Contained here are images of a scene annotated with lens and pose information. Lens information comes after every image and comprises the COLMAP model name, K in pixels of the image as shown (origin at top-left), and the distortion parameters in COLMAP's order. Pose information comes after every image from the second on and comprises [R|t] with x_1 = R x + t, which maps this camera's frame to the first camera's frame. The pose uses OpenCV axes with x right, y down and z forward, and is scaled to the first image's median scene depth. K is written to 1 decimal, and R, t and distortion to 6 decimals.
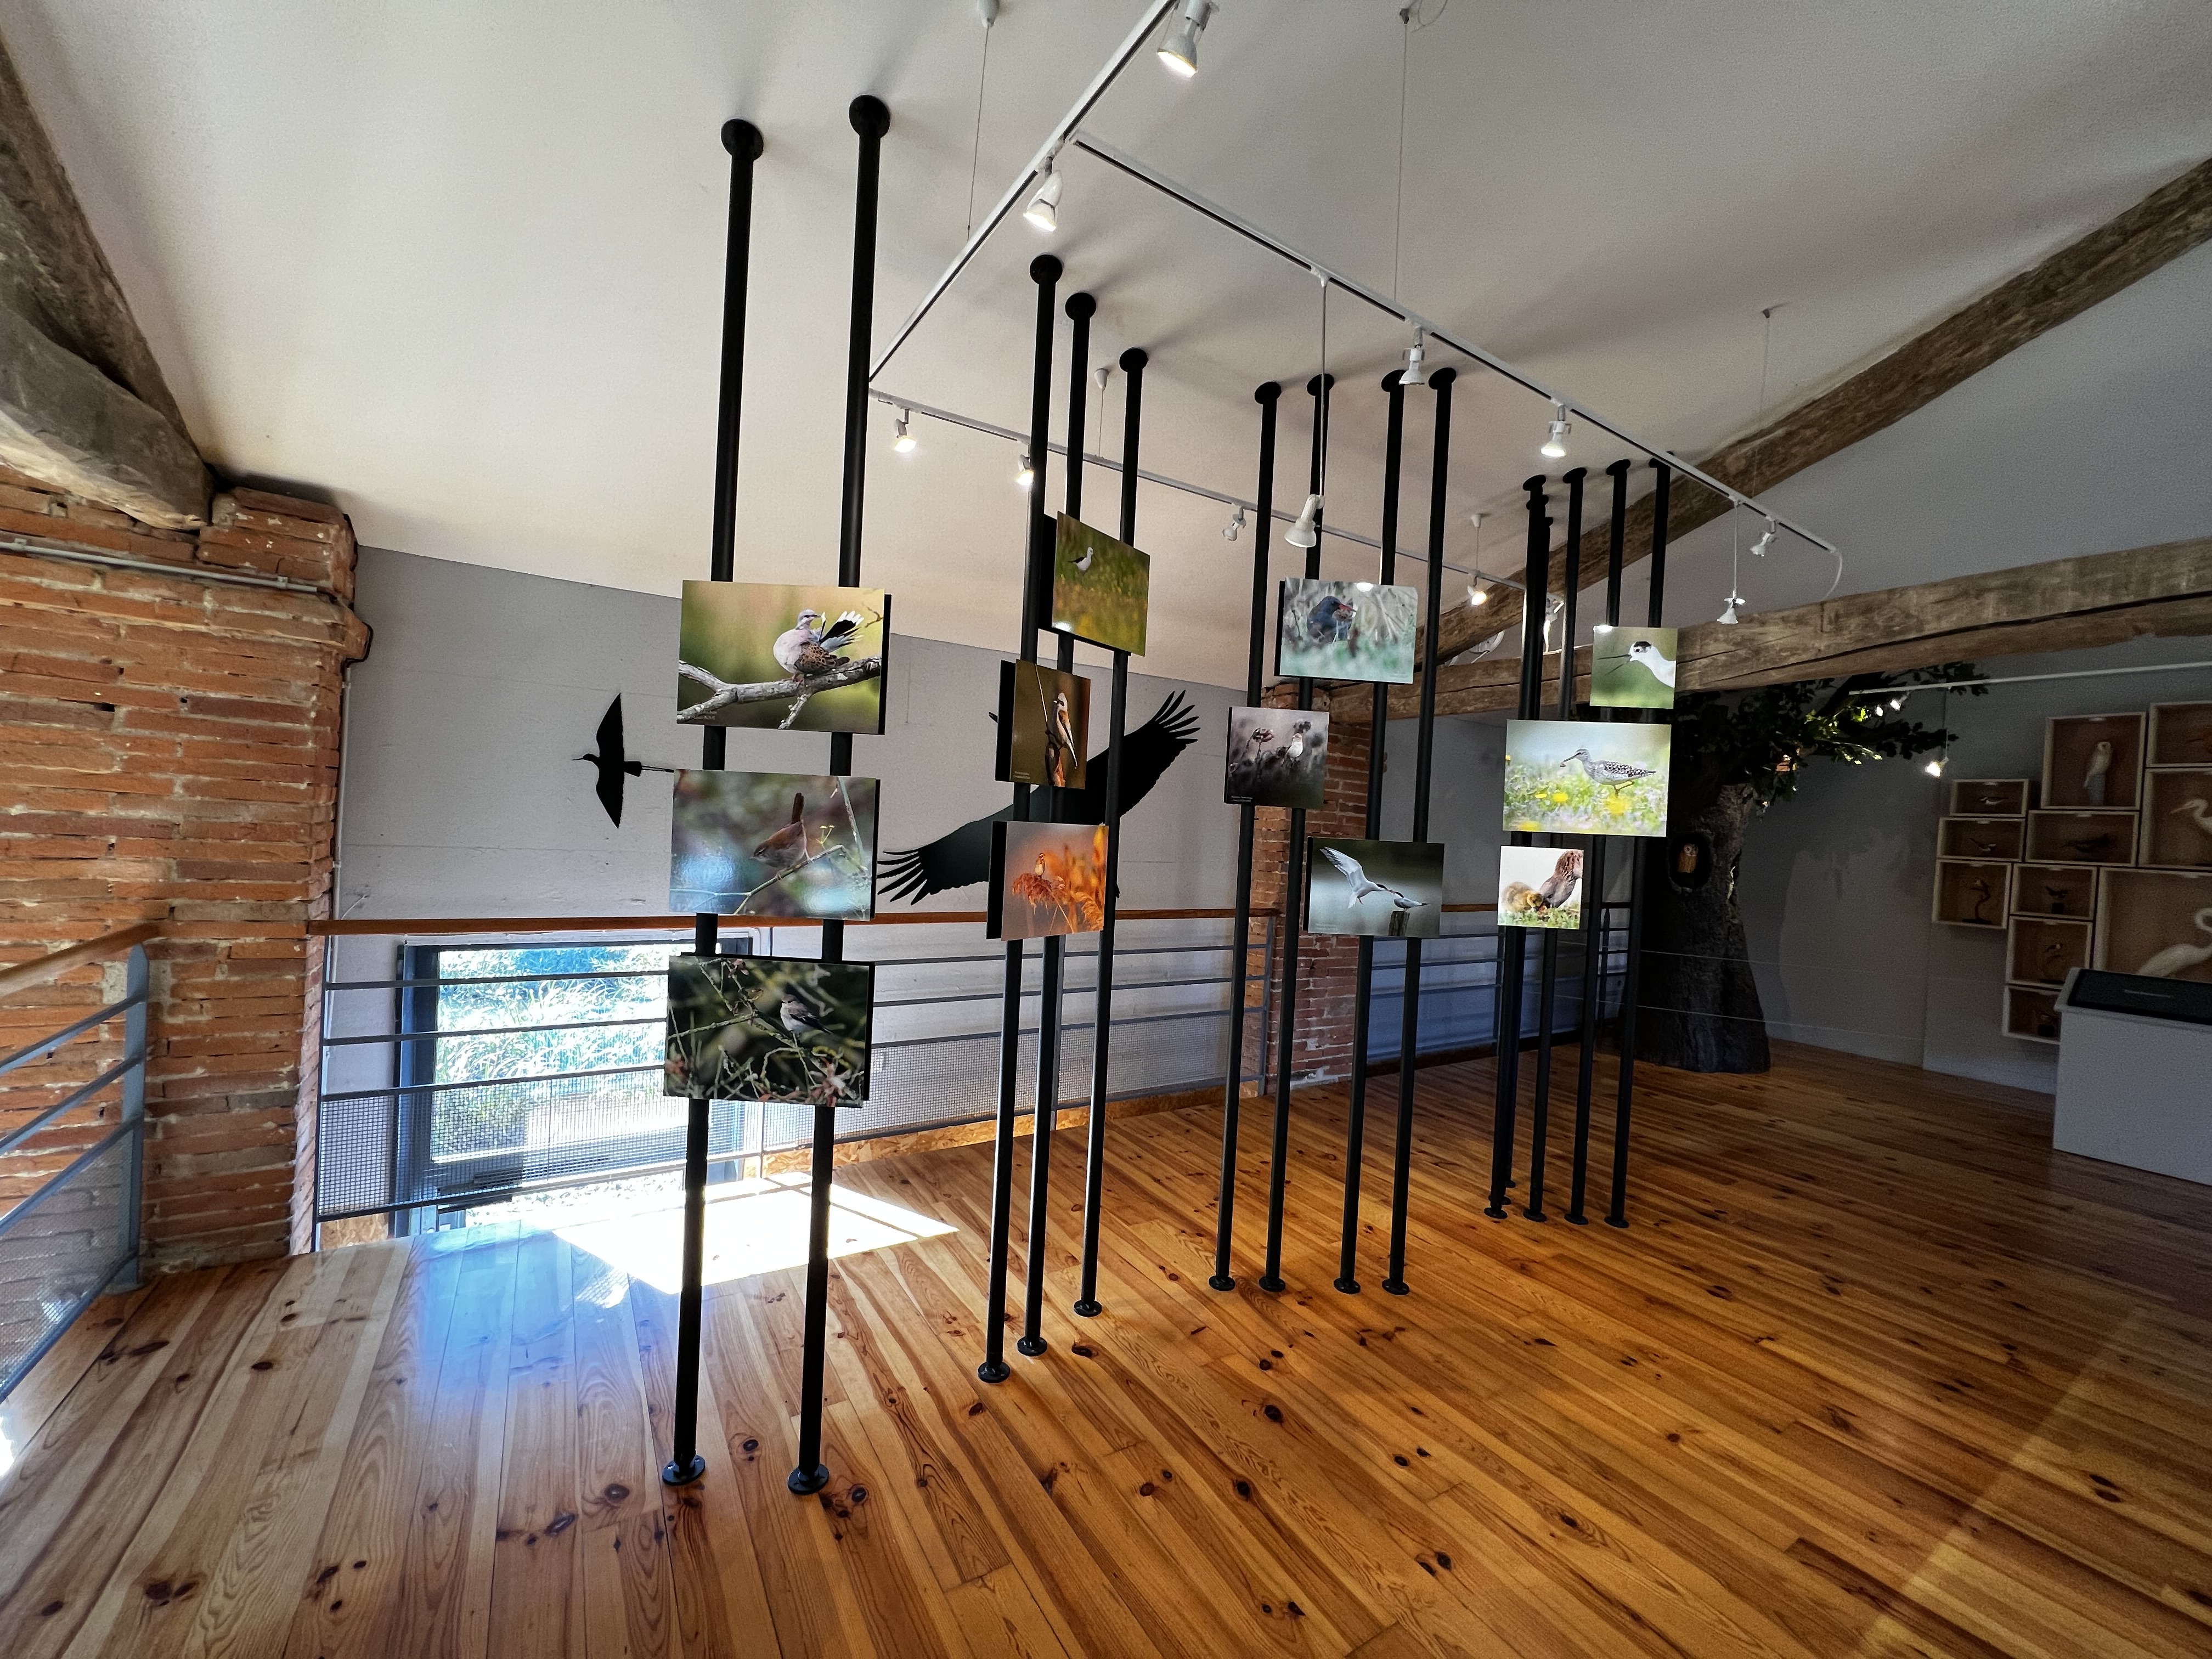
lens RADIAL K [[873.3, 0, 1105.5], [0, 873.3, 838.6], [0, 0, 1]] dist [0.006520, 0.000058]
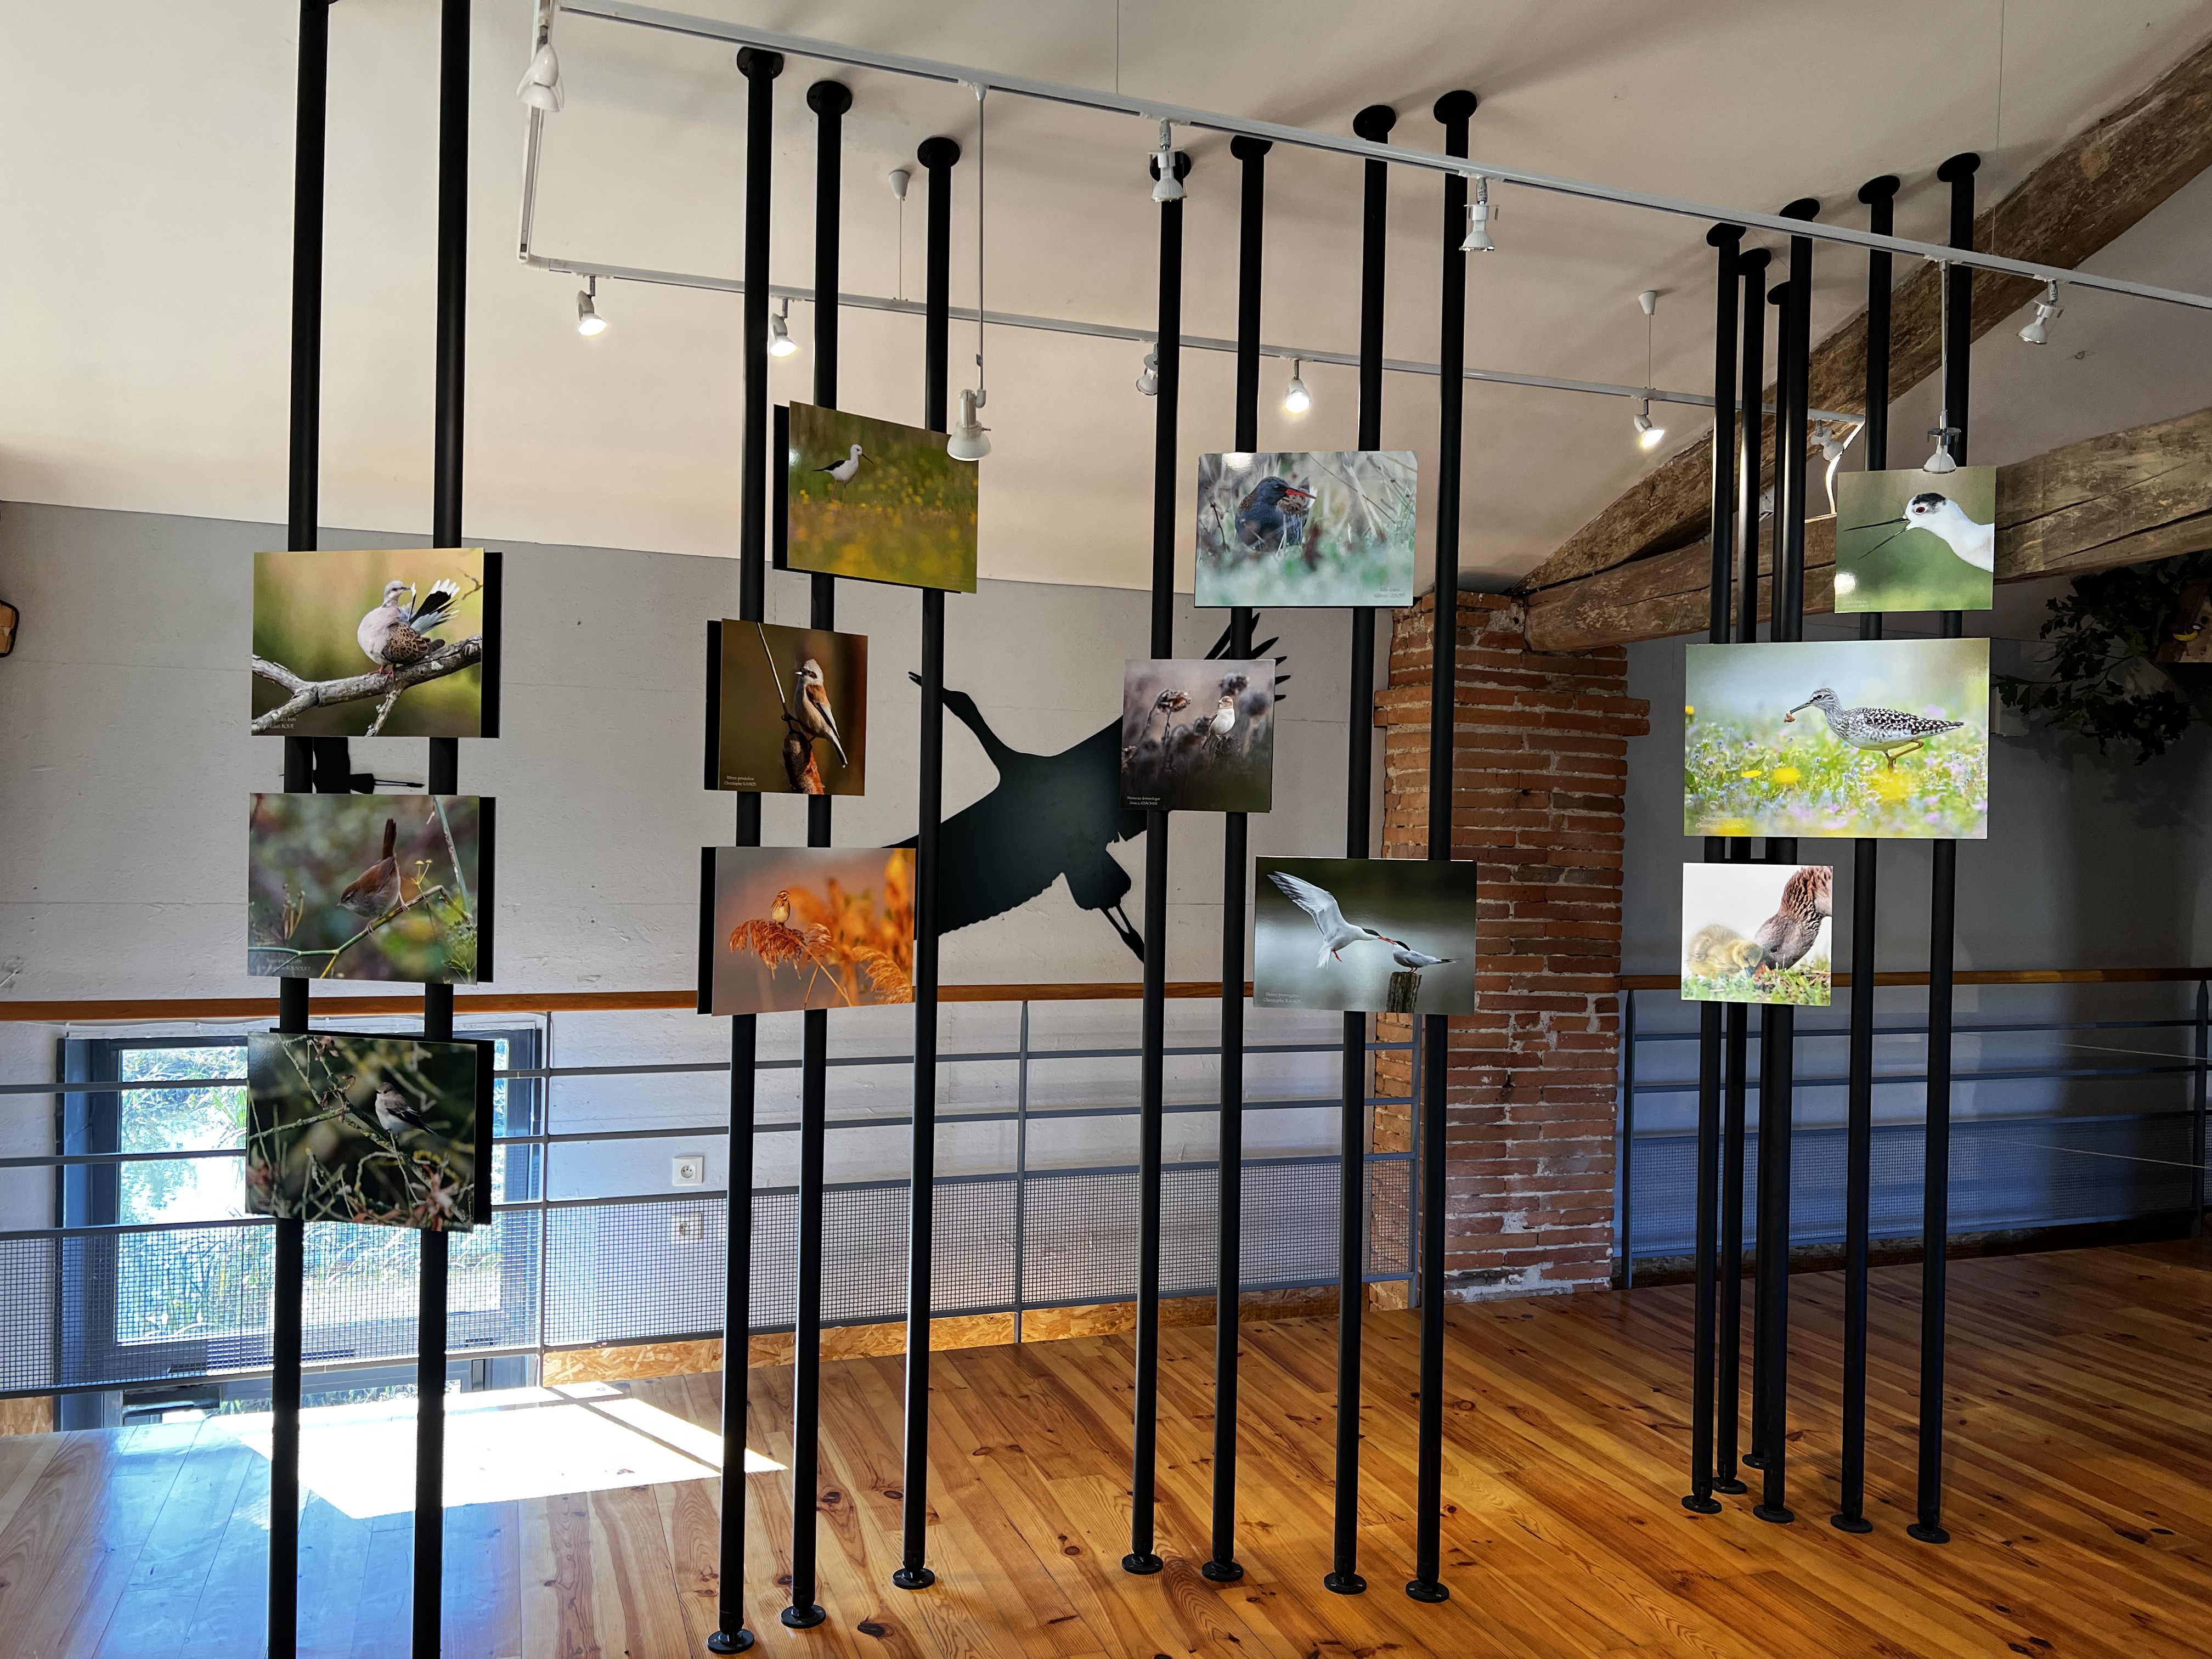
lens RADIAL K [[1653.2, 0, 1107.1], [0, 1653.2, 843.7], [0, 0, 1]] dist [0.072880, -0.085536]
pose [[0.974627, -0.028986, -0.221952, 0.400835], [0.025121, 0.999480, -0.020216, 0.010209], [0.222422, 0.014128, 0.974848, -0.198674]]
